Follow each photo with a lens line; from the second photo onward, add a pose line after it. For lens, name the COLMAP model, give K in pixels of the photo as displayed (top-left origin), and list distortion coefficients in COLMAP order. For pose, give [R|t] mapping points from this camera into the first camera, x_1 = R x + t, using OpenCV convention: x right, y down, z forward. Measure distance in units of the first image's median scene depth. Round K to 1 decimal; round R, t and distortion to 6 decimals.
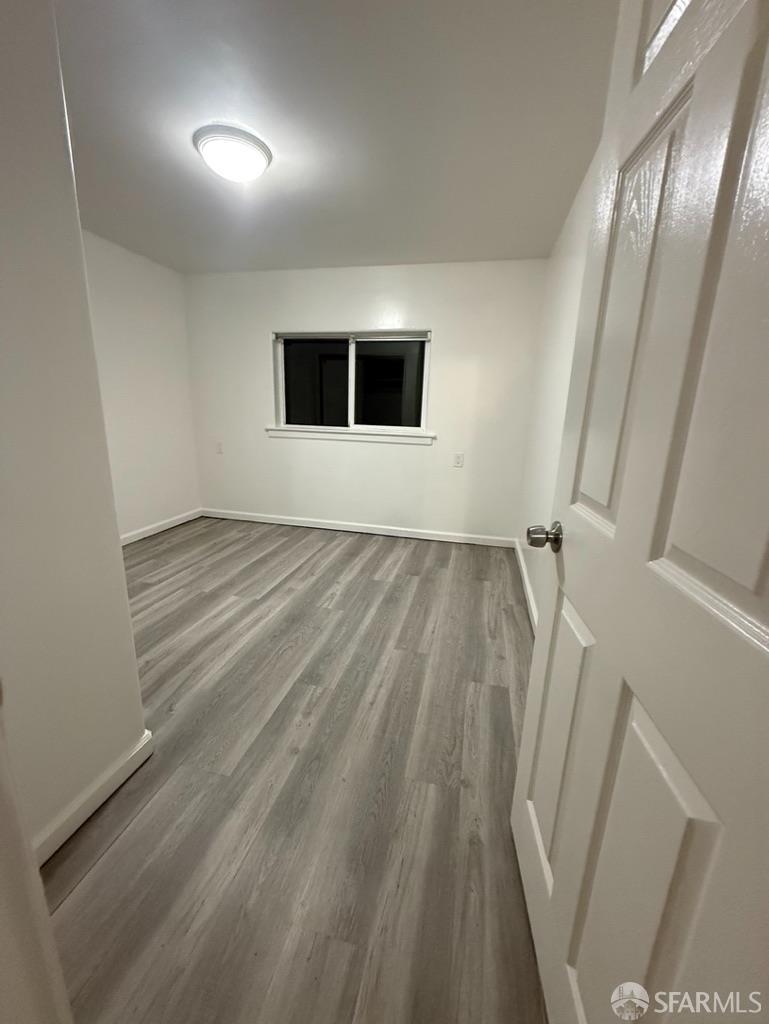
lens RADIAL K [[412.9, 0, 384.5], [0, 412.9, 512.0], [0, 0, 1]] dist [-0.001357, -0.000201]
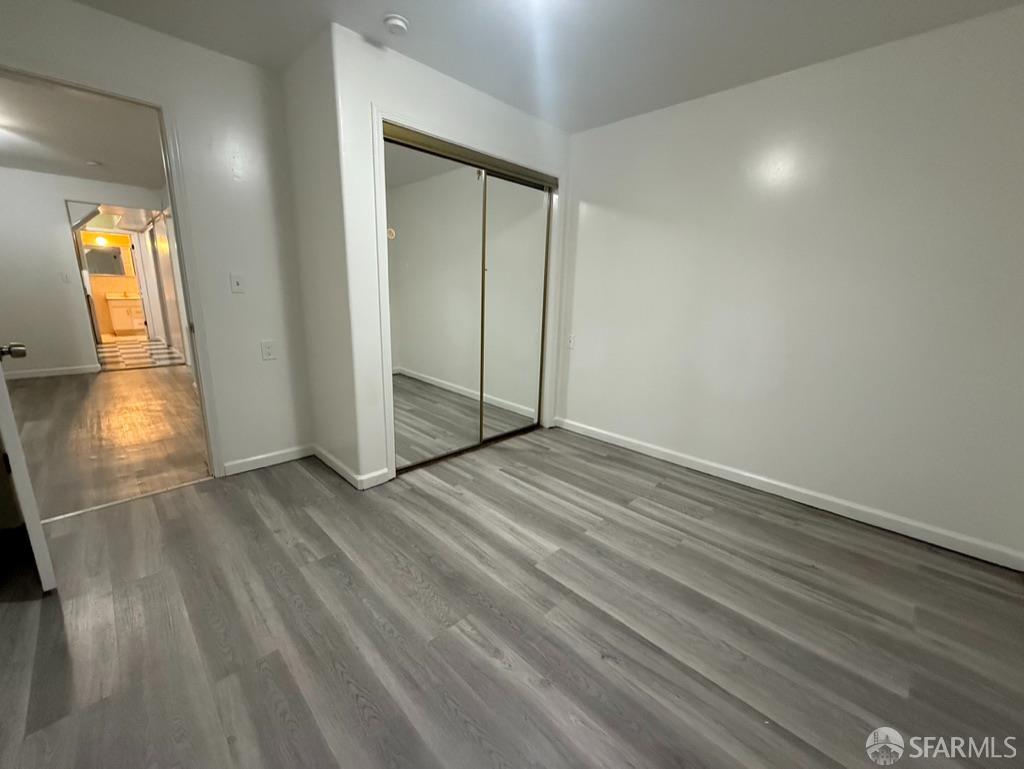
lens RADIAL K [[412.9, 0, 512.0], [0, 412.9, 384.5], [0, 0, 1]] dist [-0.001357, -0.000201]
pose [[-0.530092, 0.142597, -0.835864, 0.254427], [-0.250141, 0.915592, 0.314834, -0.279660], [0.810205, 0.375975, -0.449679, 1.183506]]
